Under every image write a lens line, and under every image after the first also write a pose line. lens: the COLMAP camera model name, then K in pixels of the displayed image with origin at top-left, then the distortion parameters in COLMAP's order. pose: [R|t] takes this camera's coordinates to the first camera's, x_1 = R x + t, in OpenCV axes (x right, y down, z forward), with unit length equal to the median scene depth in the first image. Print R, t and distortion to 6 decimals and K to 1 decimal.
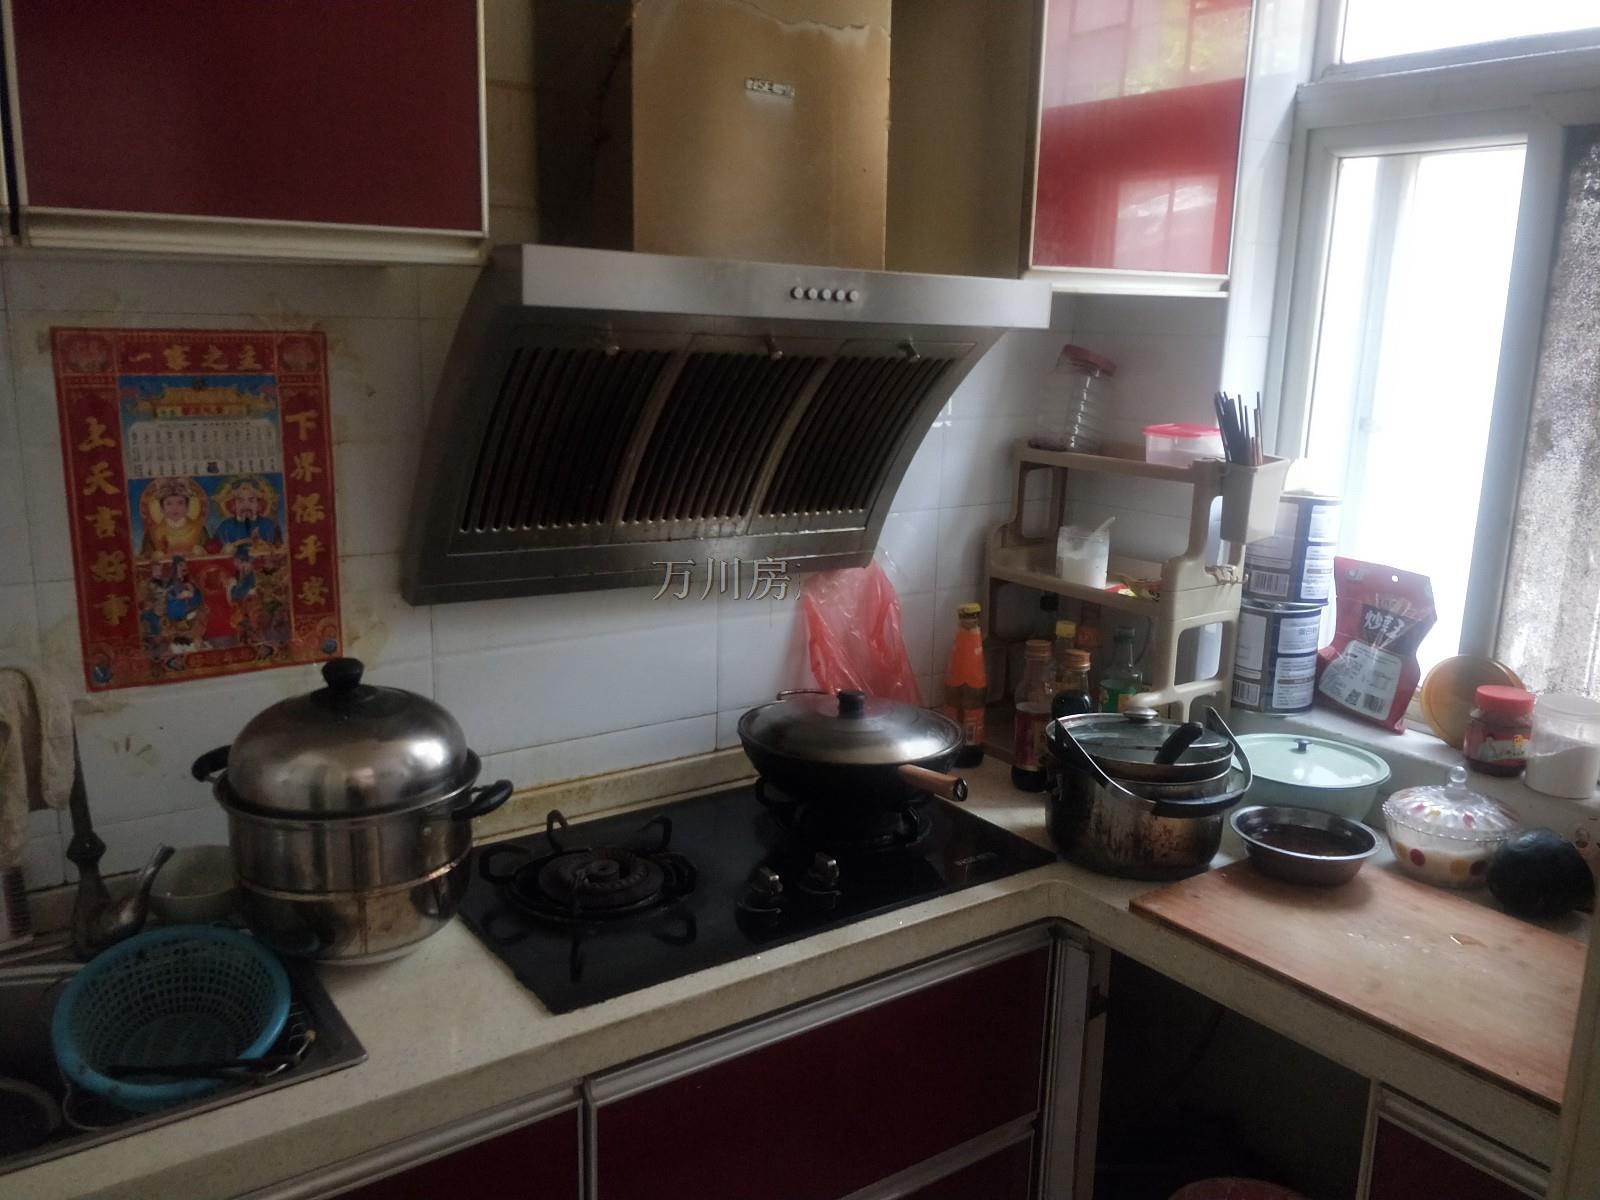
lens RADIAL K [[1285.0, 0, 800.0], [0, 1285.0, 600.0], [0, 0, 1]] dist [0.100810, -0.180569]
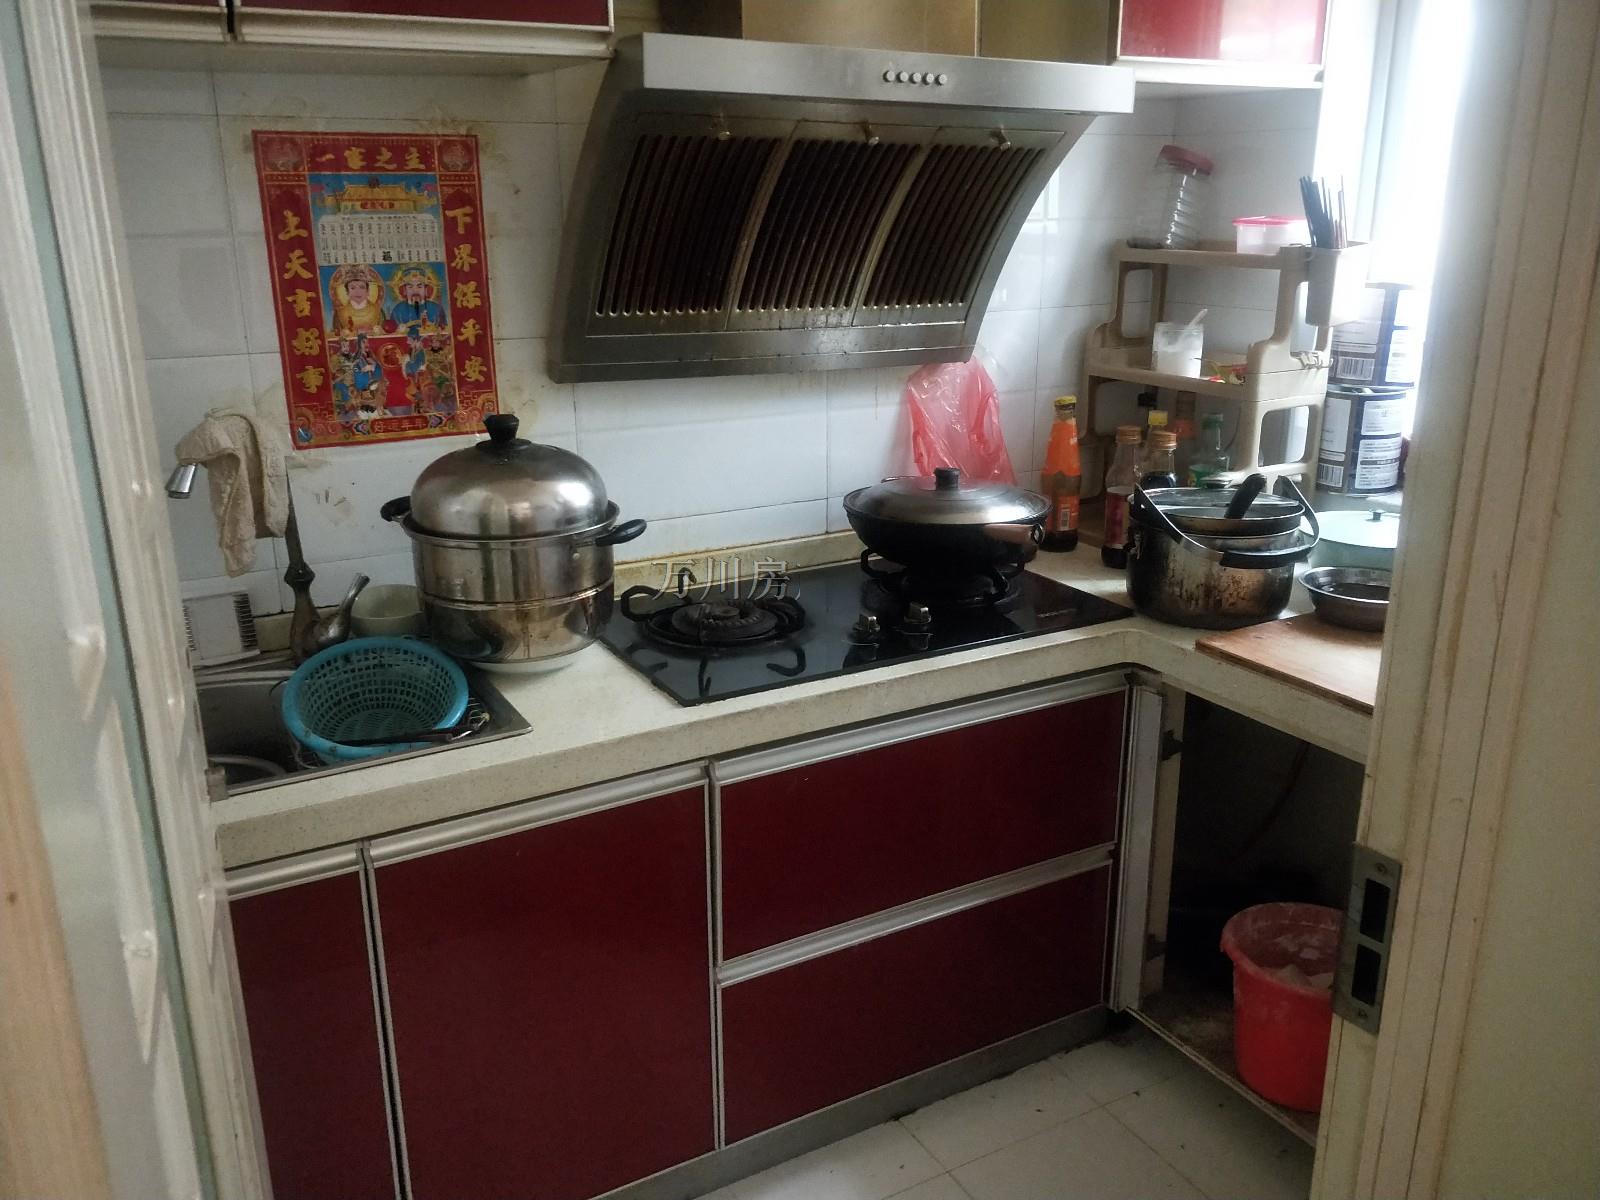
lens RADIAL K [[1305.2, 0, 800.0], [0, 1305.2, 600.0], [0, 0, 1]] dist [0.068138, -0.142030]
pose [[0.994570, 0.000674, -0.104069, 0.035335], [0.008177, 0.996381, 0.084600, 0.102087], [0.103750, -0.084991, 0.990965, -0.142300]]
